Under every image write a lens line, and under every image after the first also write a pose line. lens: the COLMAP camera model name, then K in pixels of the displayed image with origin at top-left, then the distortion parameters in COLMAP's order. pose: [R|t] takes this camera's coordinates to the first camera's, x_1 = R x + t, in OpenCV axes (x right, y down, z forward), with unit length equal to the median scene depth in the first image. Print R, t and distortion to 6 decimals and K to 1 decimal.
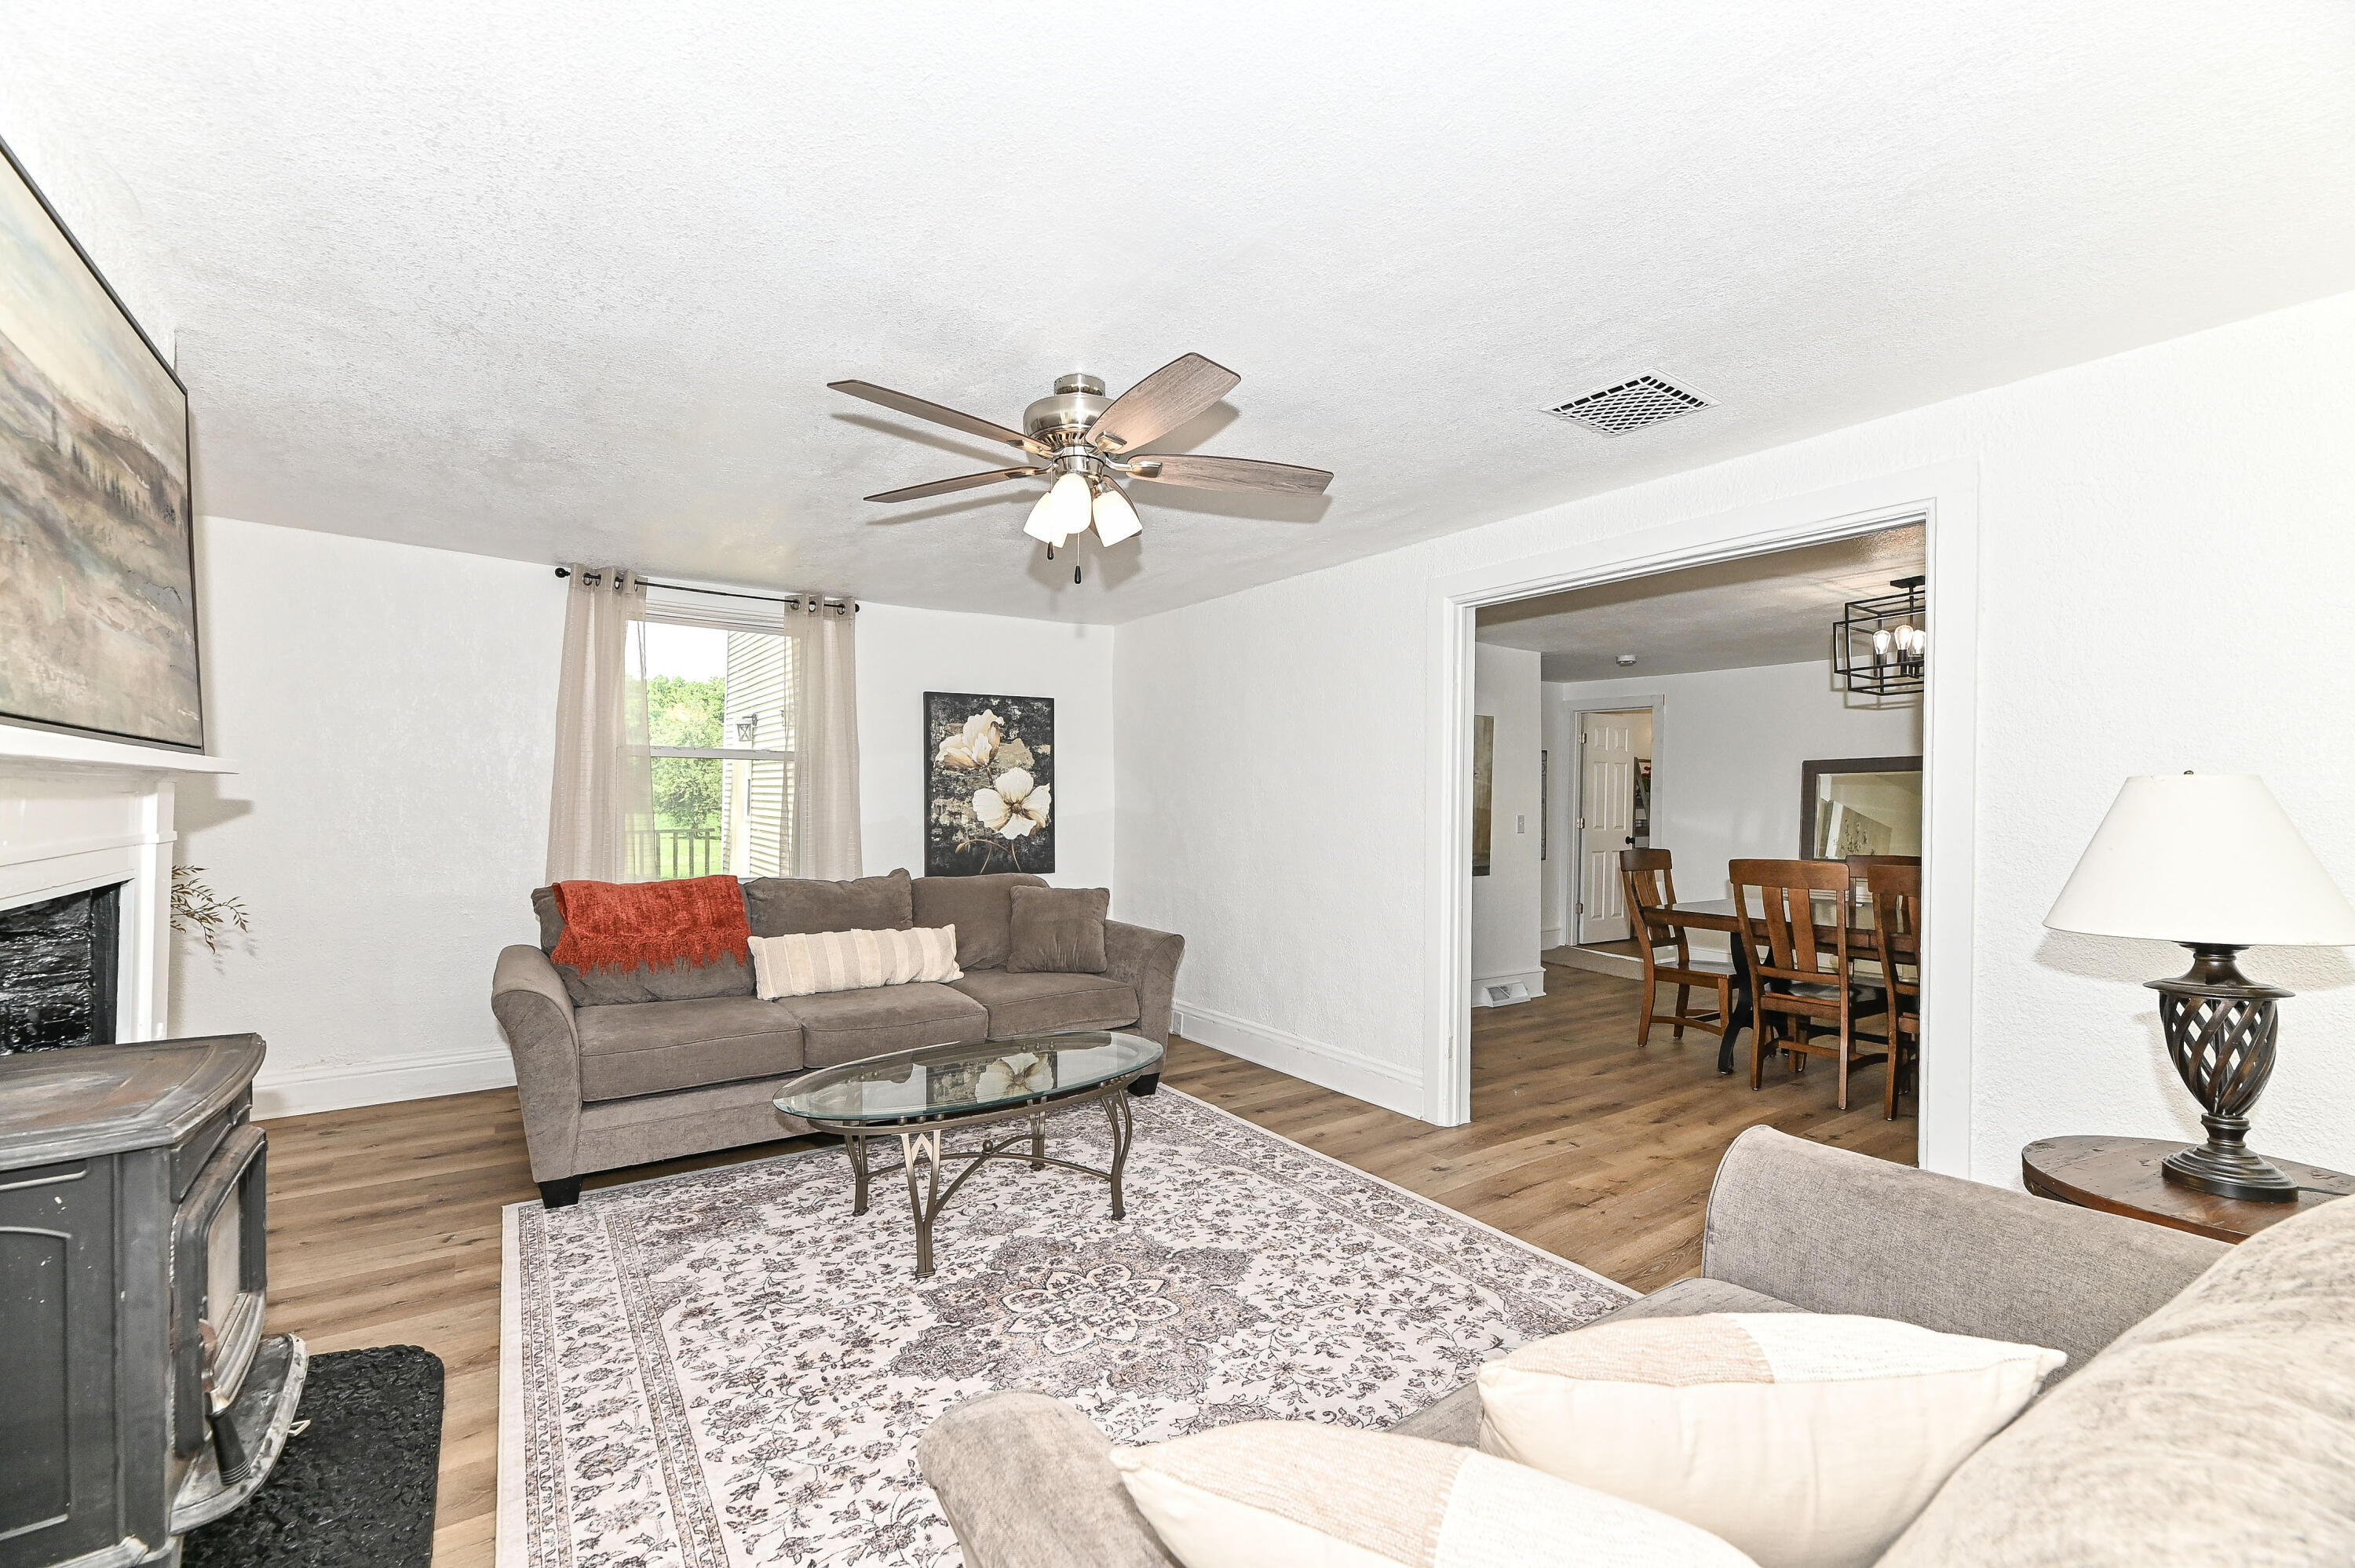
lens RADIAL K [[970.7, 0, 1159.1], [0, 970.7, 788.4], [0, 0, 1]] dist [0.002451, -0.004055]
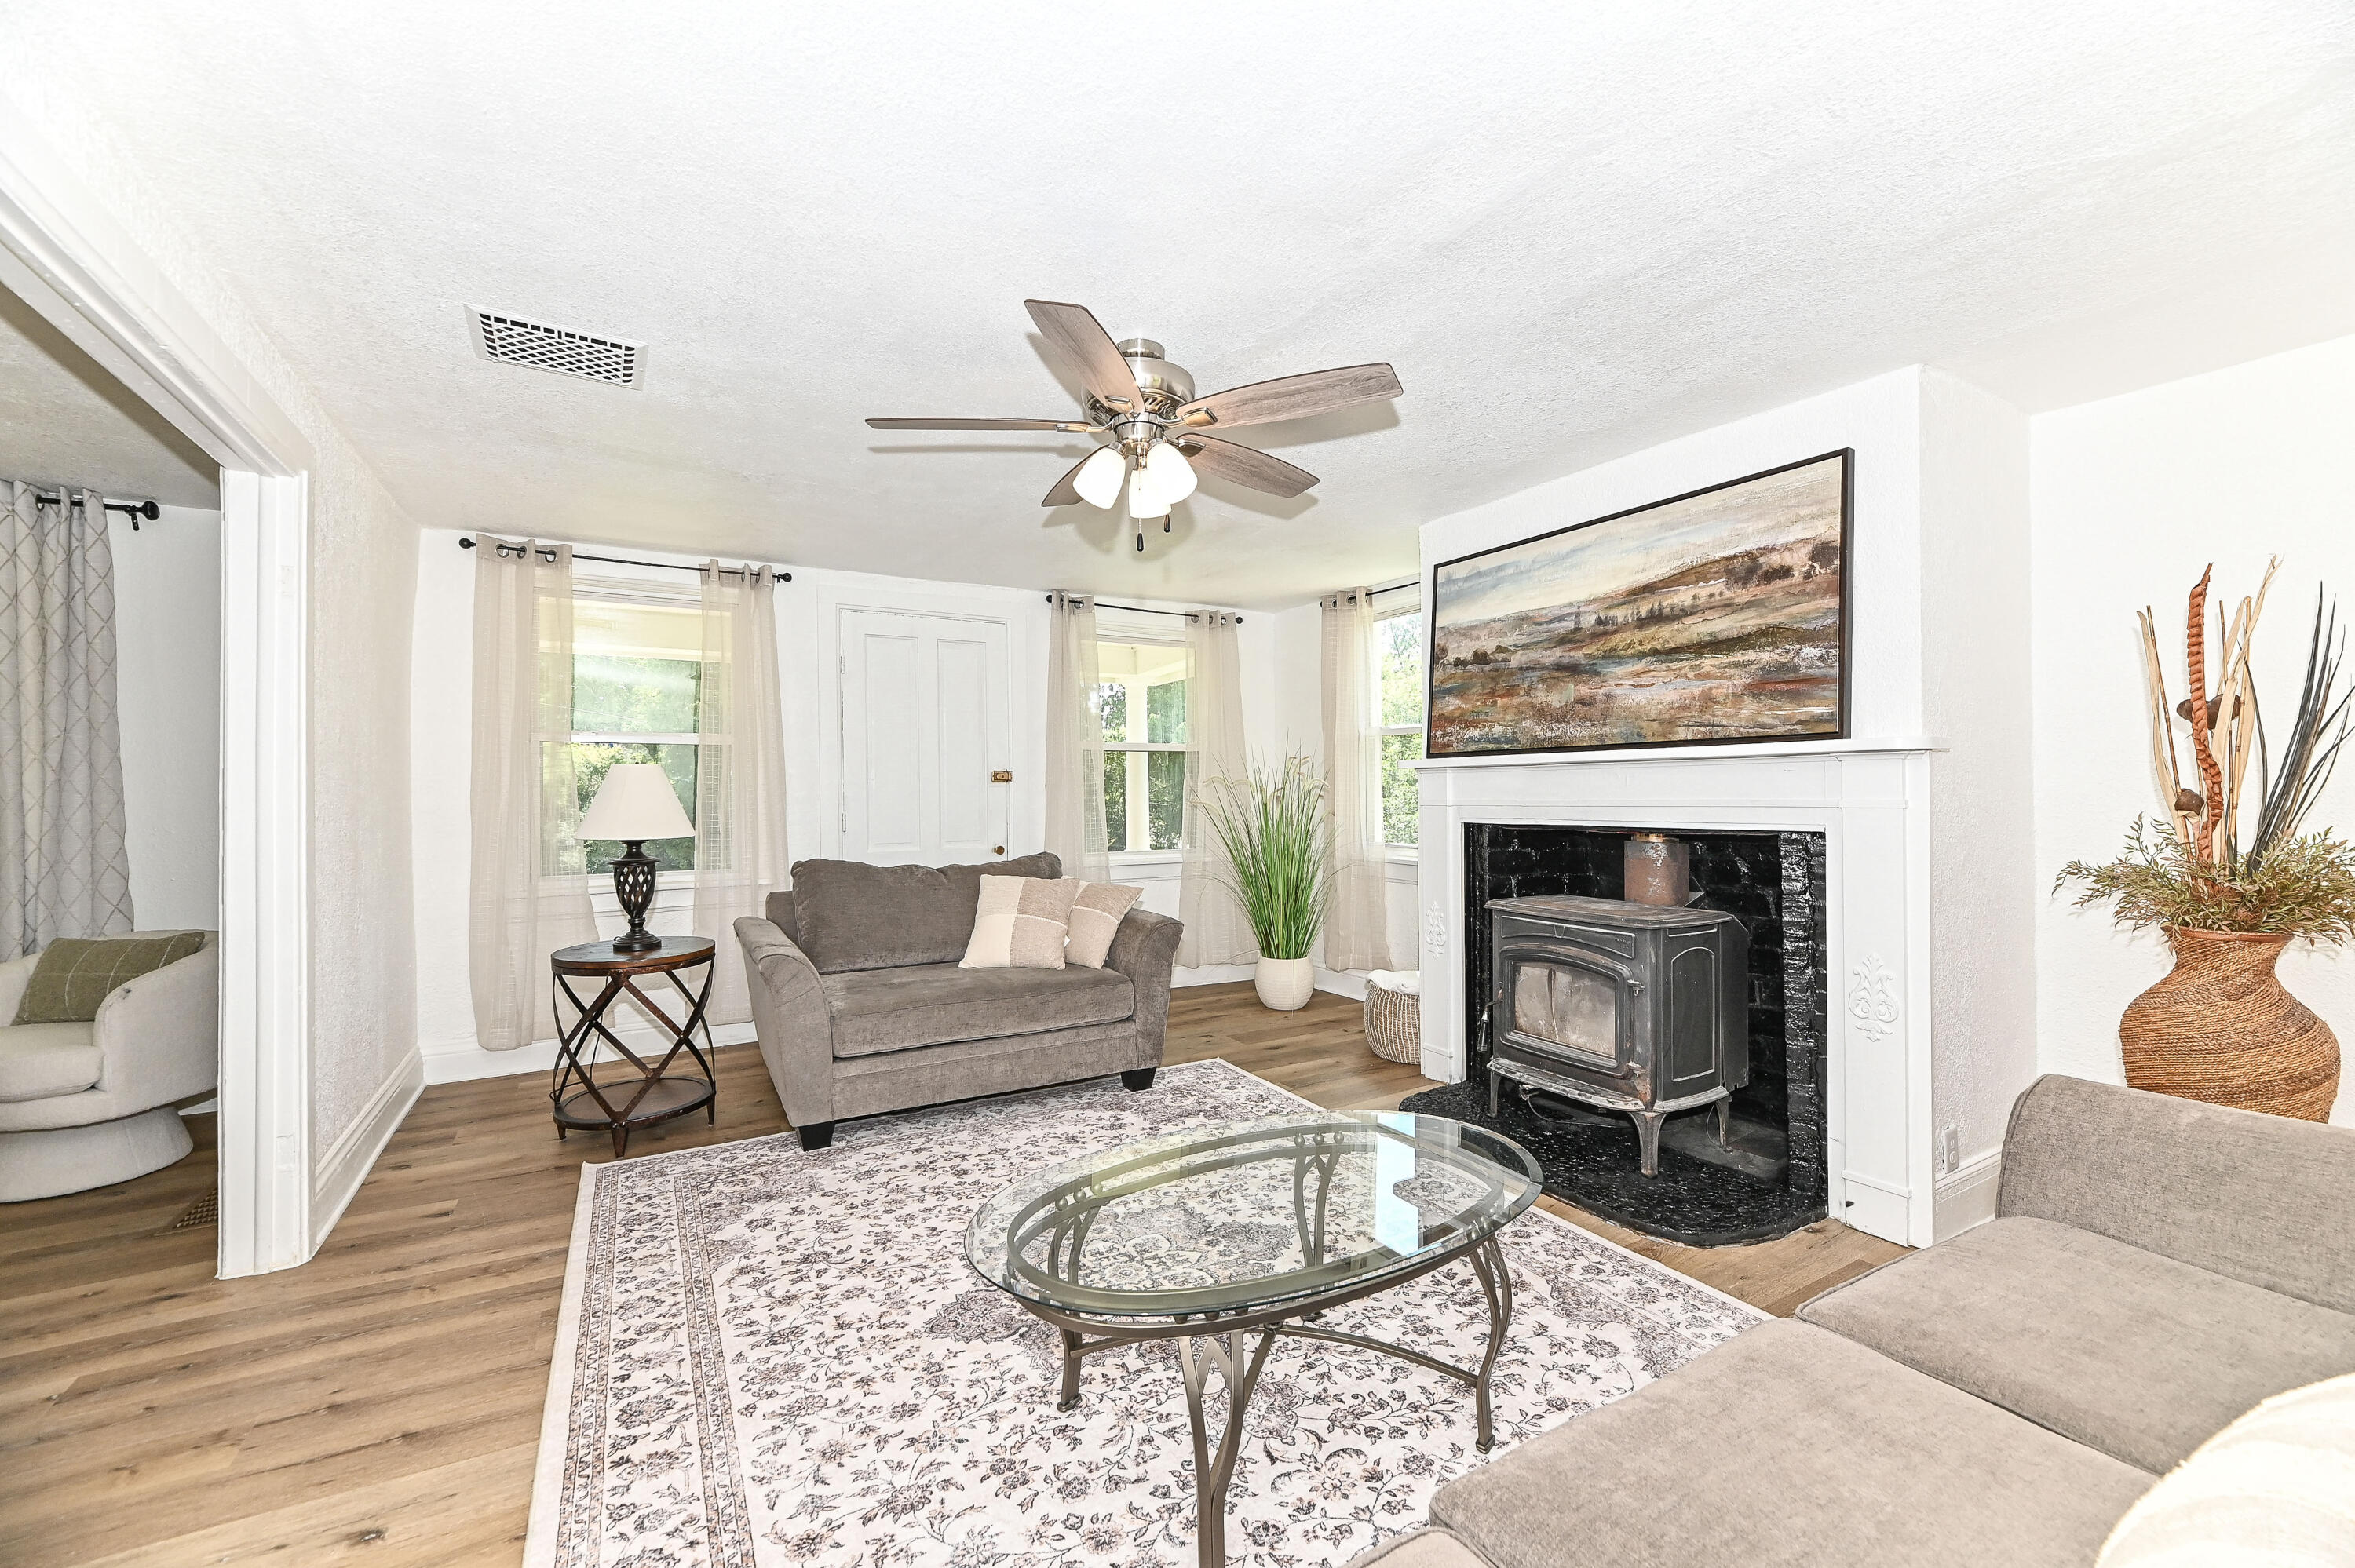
lens RADIAL K [[970.7, 0, 1154.7], [0, 970.7, 794.7], [0, 0, 1]] dist [0.002451, -0.004055]
pose [[-0.995721, -0.003412, 0.092349, -0.151400], [-0.004613, 0.999908, -0.012787, 0.038617], [-0.092297, -0.013159, -0.995645, 1.585161]]
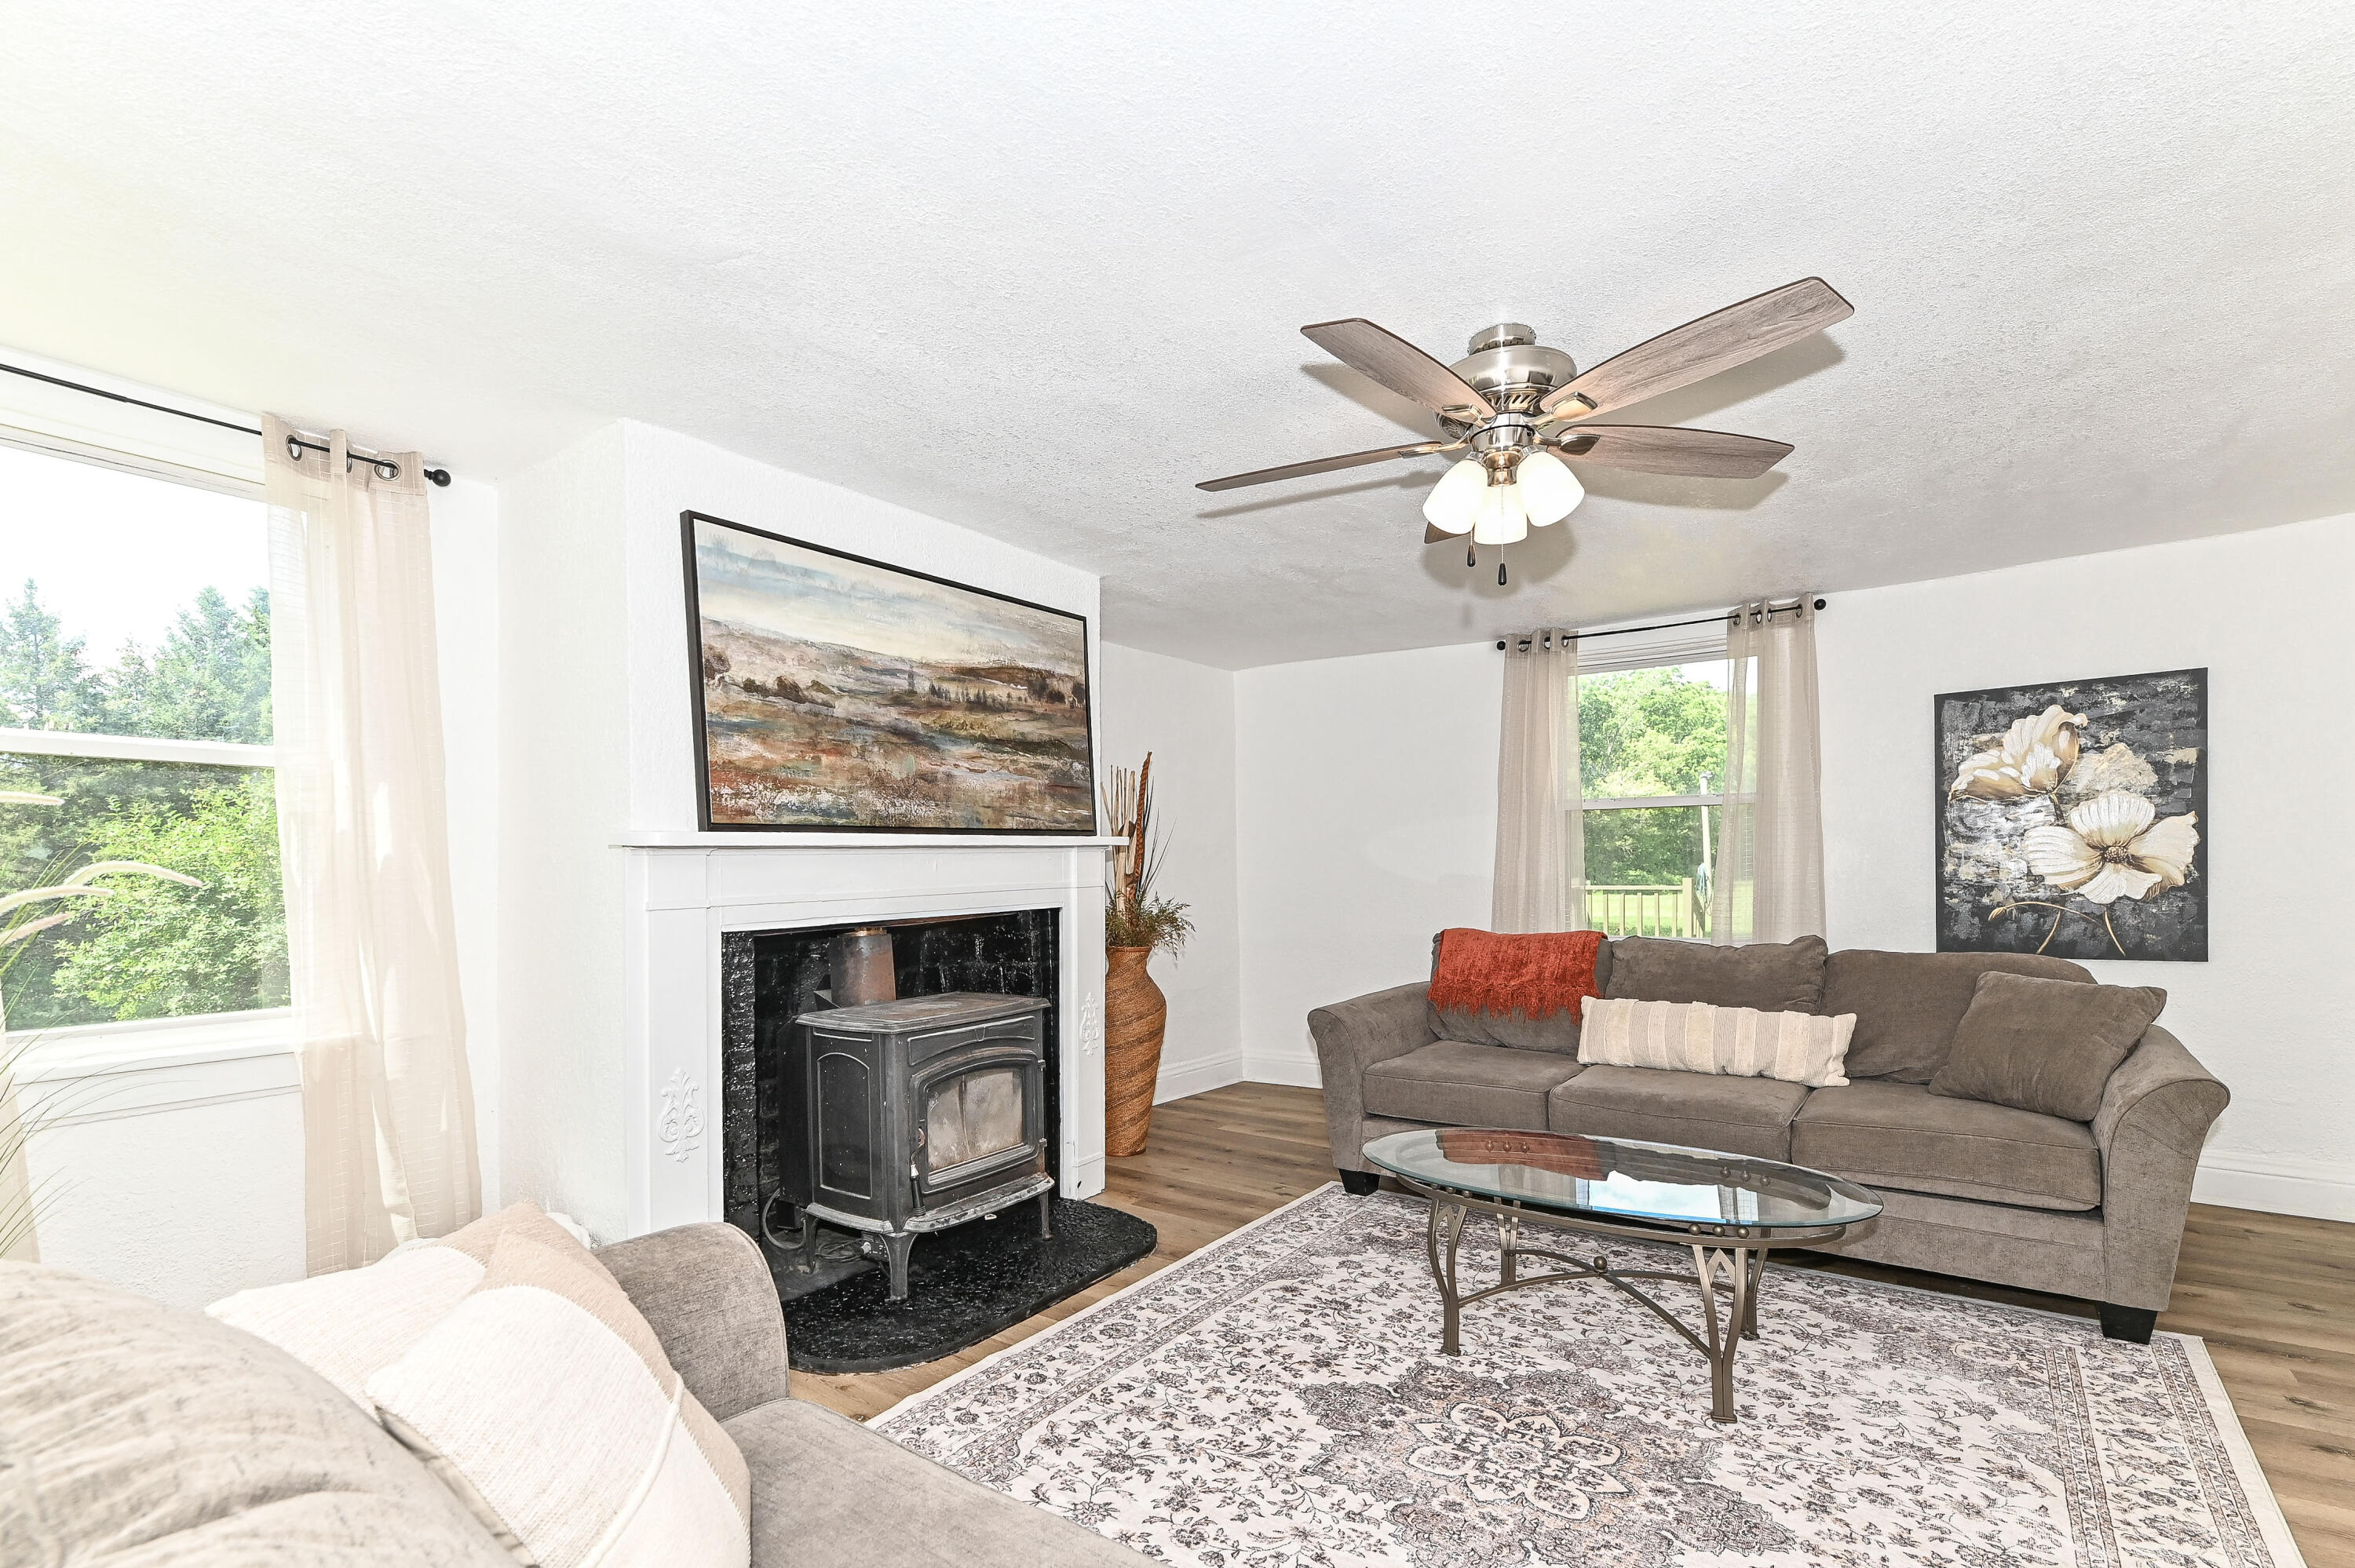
lens RADIAL K [[1061.6, 0, 1174.8], [0, 1061.6, 900.7], [0, 0, 1]] dist [-0.011625, 0.001294]
pose [[0.341677, 0.022053, -0.939559, 0.531146], [0.032854, 0.998833, 0.035392, 0.011233], [0.939243, -0.042961, 0.340554, 0.346868]]
